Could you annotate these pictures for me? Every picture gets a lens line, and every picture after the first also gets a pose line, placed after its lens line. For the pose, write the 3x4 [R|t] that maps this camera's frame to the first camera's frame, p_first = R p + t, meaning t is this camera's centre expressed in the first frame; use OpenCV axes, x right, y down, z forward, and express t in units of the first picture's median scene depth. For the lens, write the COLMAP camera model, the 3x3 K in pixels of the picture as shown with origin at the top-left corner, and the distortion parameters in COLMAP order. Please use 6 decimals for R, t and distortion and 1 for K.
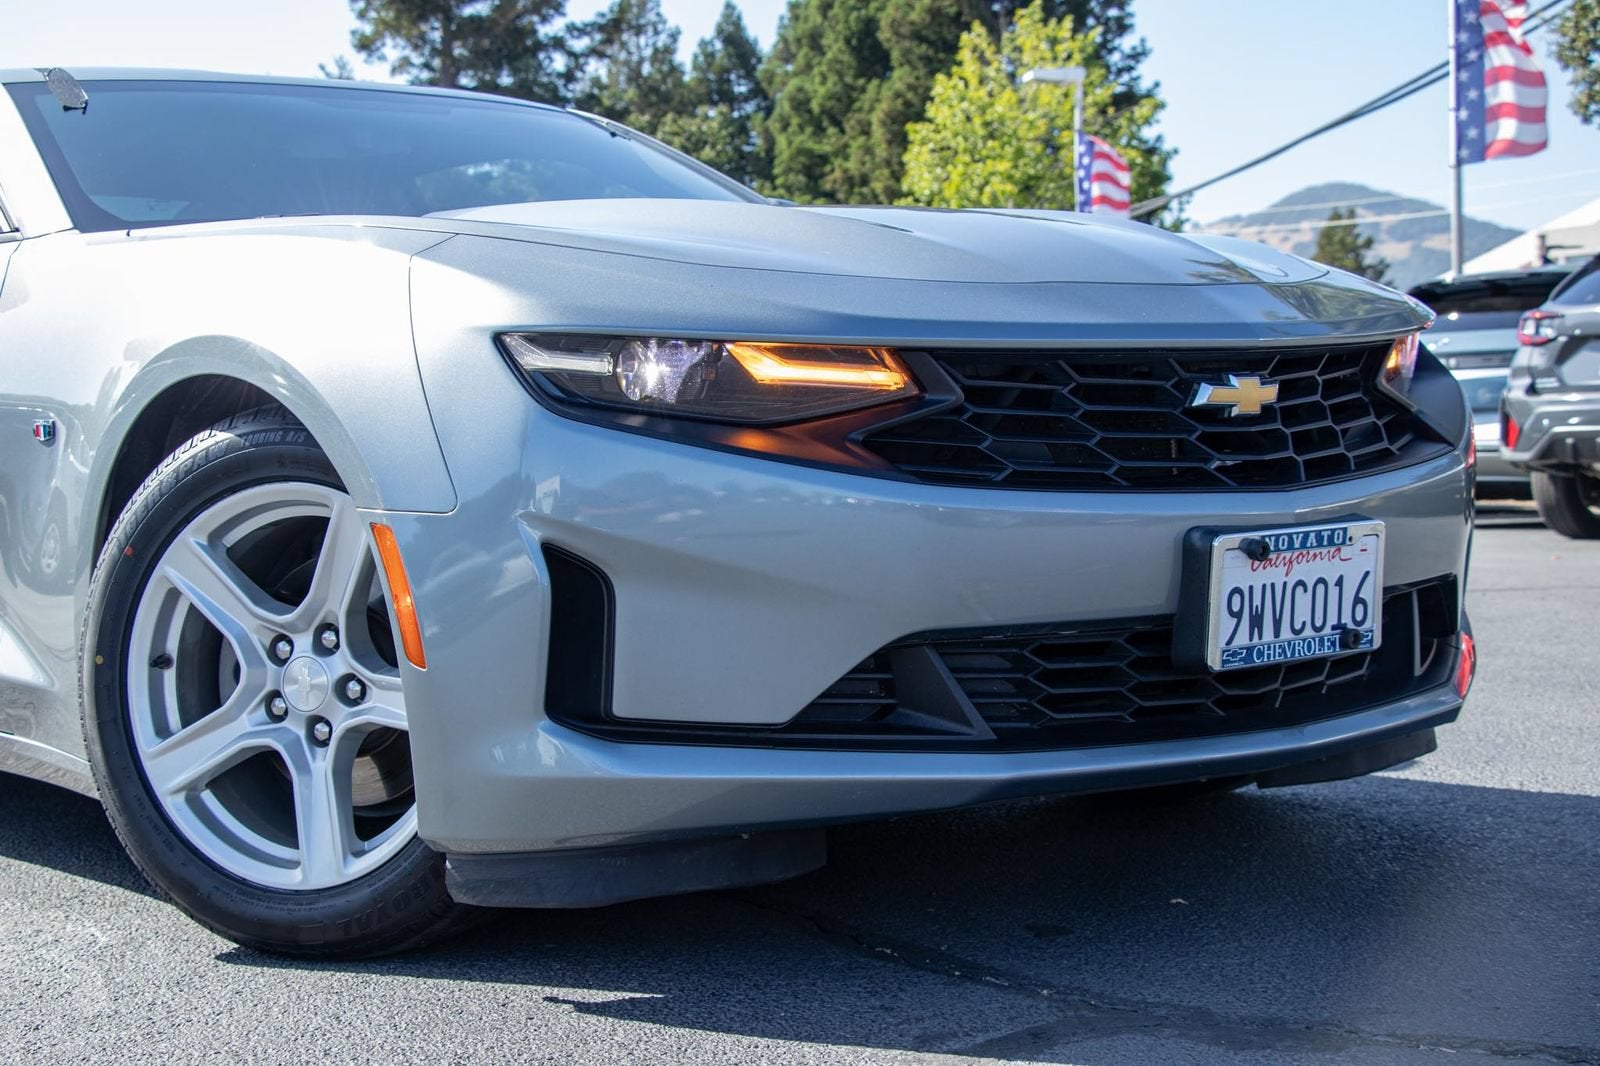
lens RADIAL K [[2368.7, 0, 795.1], [0, 2368.7, 534.5], [0, 0, 1]] dist [0.086255, 0.000000]
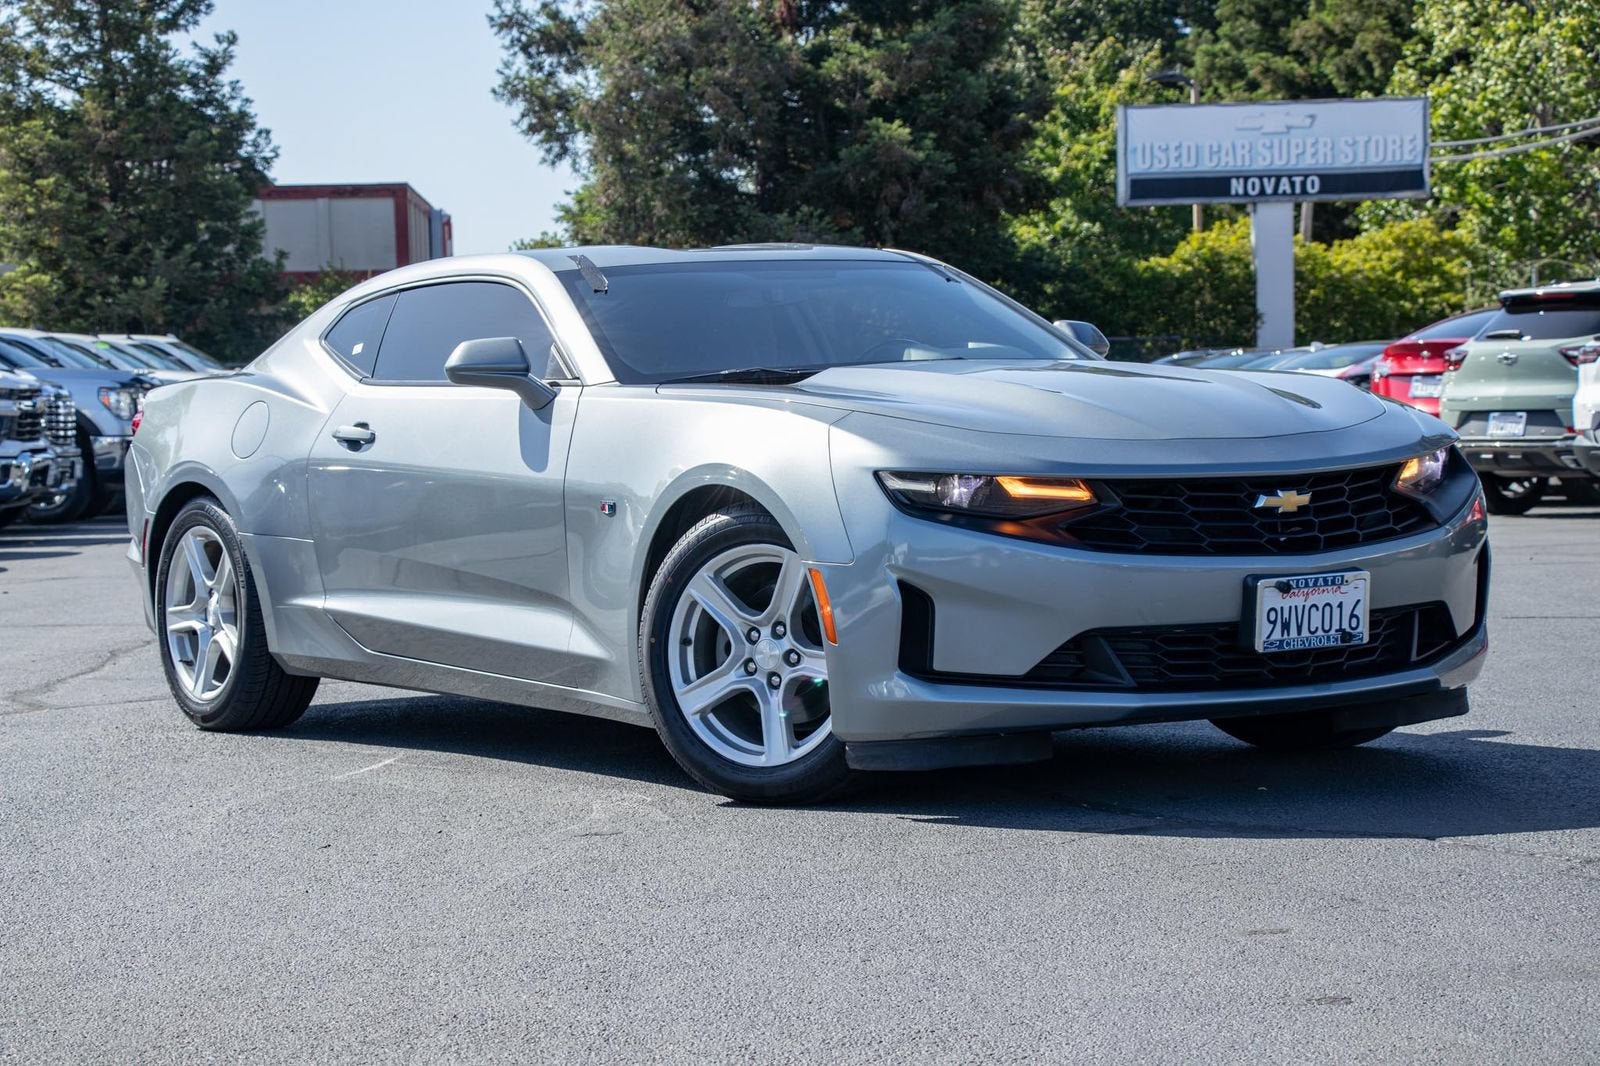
lens RADIAL K [[2679.6, 0, 793.8], [0, 2679.6, 565.8], [0, 0, 1]] dist [0.242718, 0.000000]
pose [[0.989799, 0.009566, -0.142149, 0.111385], [-0.008327, 0.999922, 0.009306, -0.025750], [0.142226, -0.008027, 0.989802, -1.090807]]
